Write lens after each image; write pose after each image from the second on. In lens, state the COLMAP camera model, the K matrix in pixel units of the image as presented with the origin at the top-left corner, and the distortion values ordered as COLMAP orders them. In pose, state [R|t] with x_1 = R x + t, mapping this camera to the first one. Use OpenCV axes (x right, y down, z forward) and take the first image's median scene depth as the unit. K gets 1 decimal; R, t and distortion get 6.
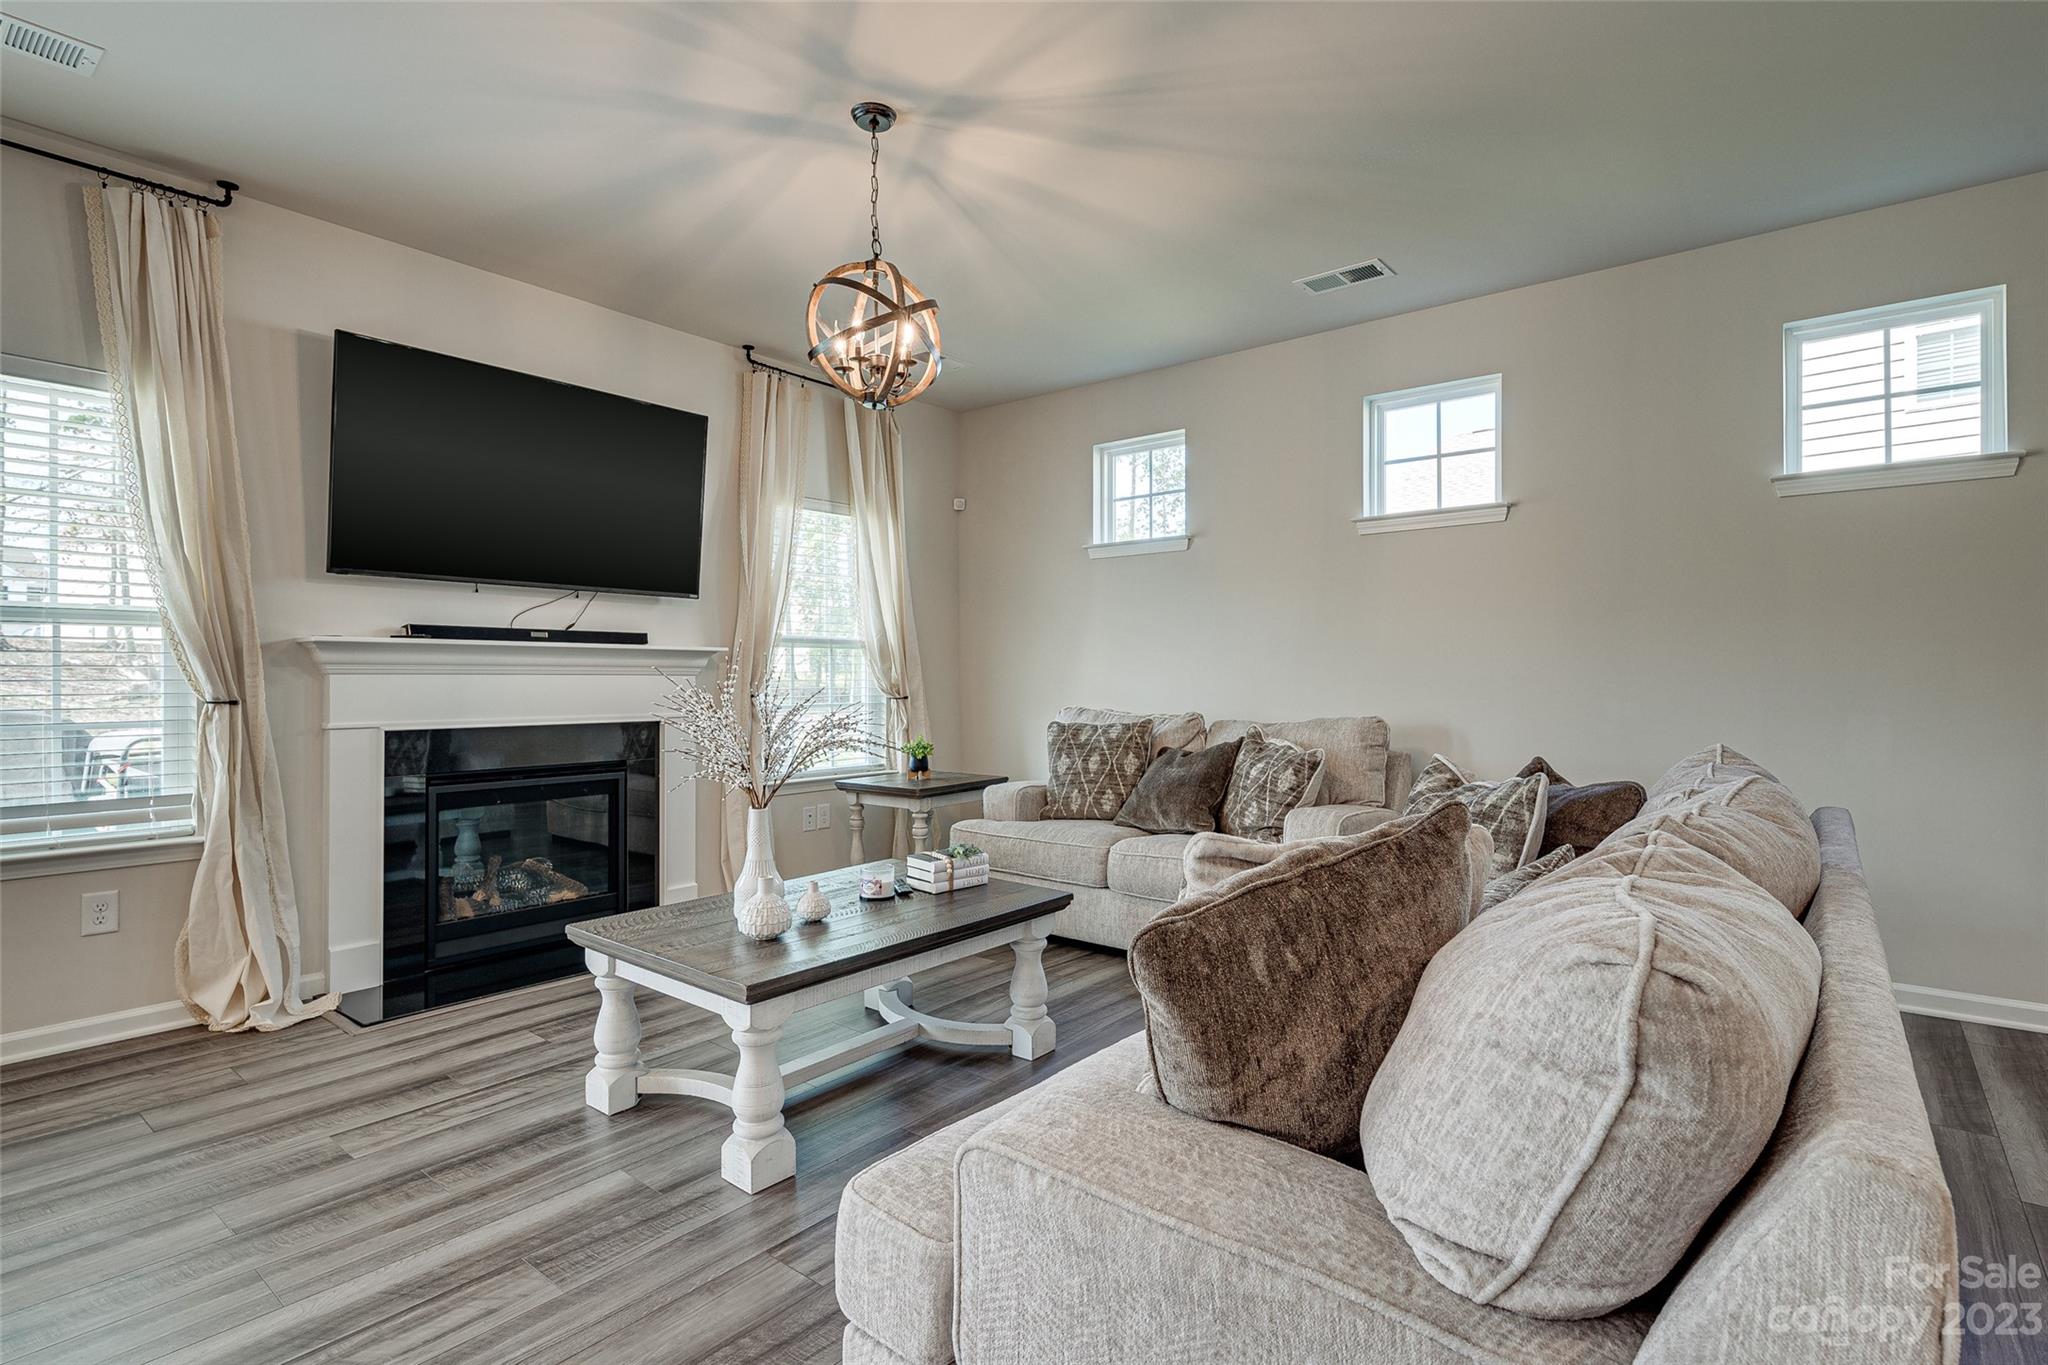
lens RADIAL K [[998.2, 0, 1033.0], [0, 998.2, 676.0], [0, 0, 1]] dist [0.022391, -0.012654]
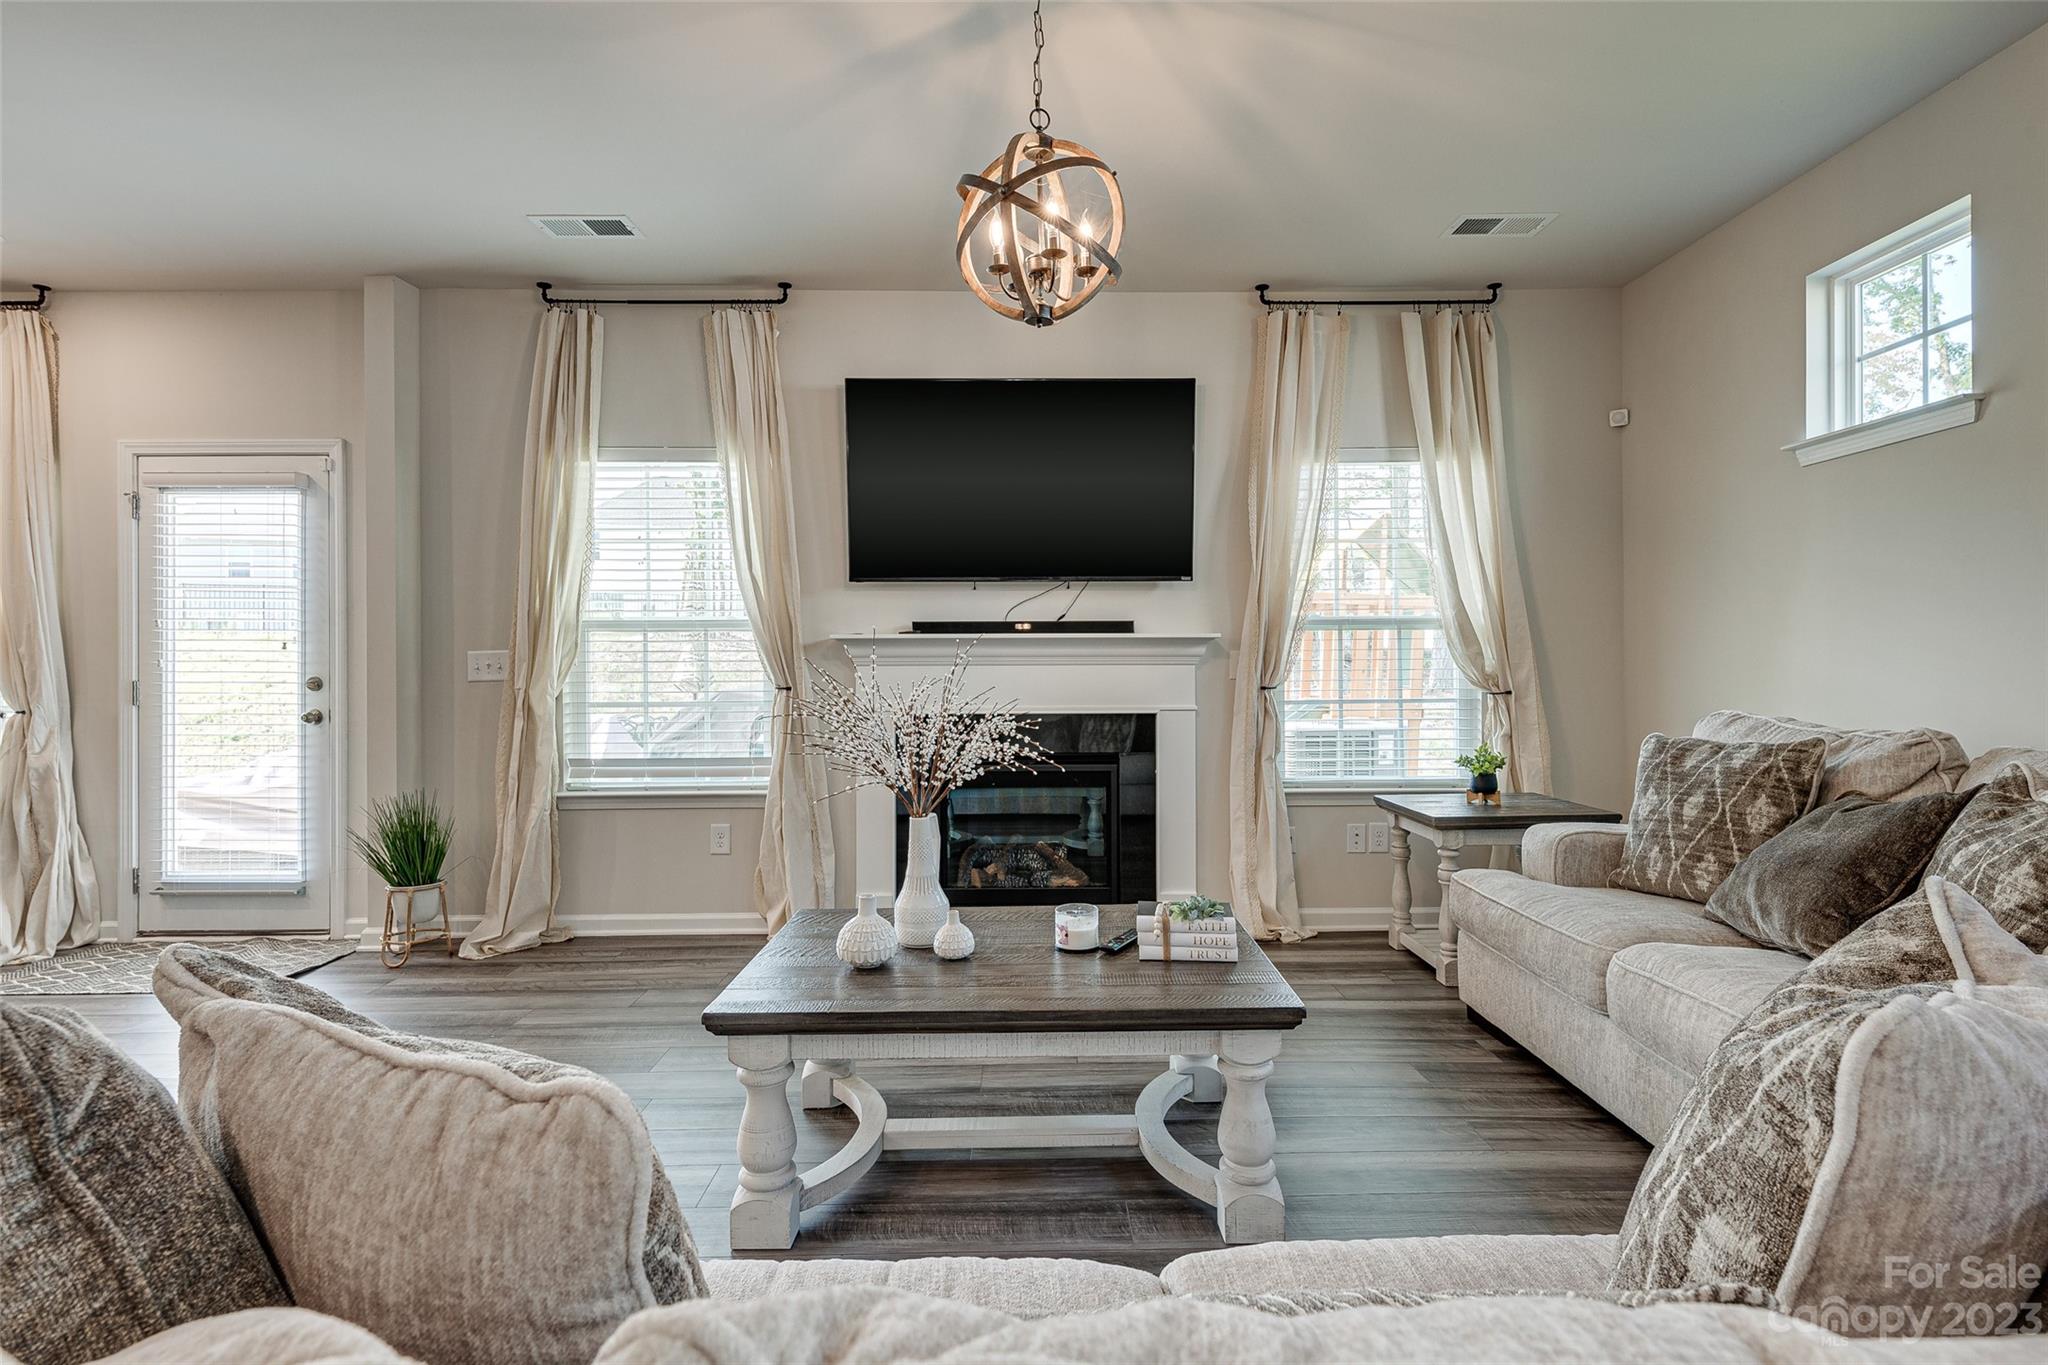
lens RADIAL K [[1005.1, 0, 1029.0], [0, 1005.1, 667.3], [0, 0, 1]] dist [0.018780, -0.009511]
pose [[0.635100, -0.003375, -0.772422, 0.286669], [0.006248, 0.999980, 0.000768, 0.000081], [0.772404, -0.005314, 0.635109, 0.311875]]
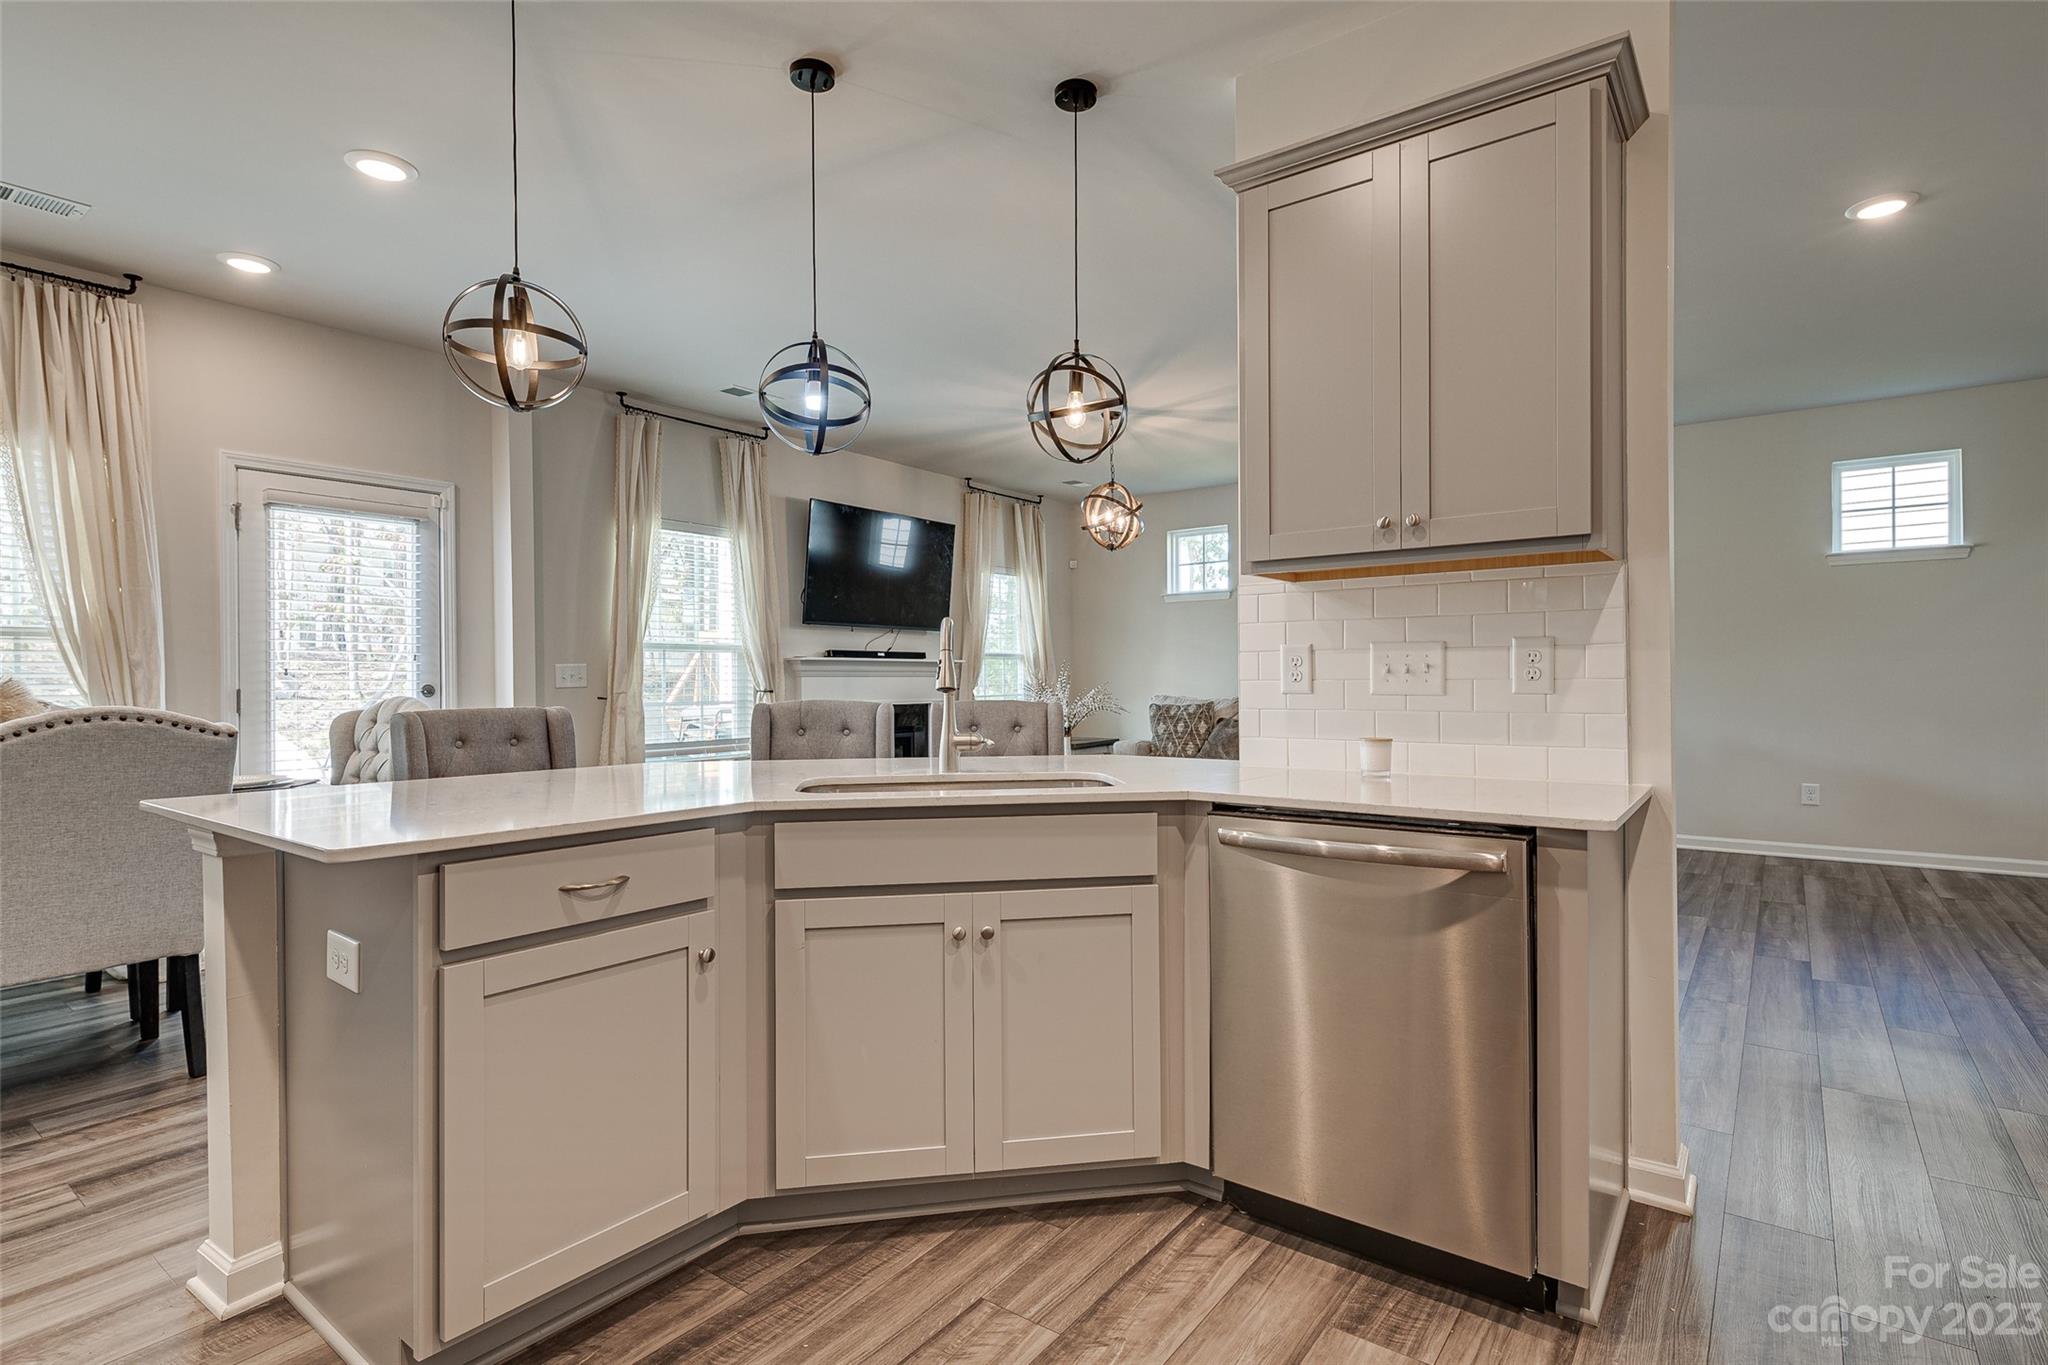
lens RADIAL K [[1029.3, 0, 1024.0], [0, 1029.3, 682.5], [0, 0, 1]] dist [0.063362, 0.000002]
pose [[0.999587, -0.004623, 0.028374, -0.262849], [0.004439, 0.999969, 0.006511, -0.001627], [-0.028404, -0.006382, 0.999576, -0.772186]]
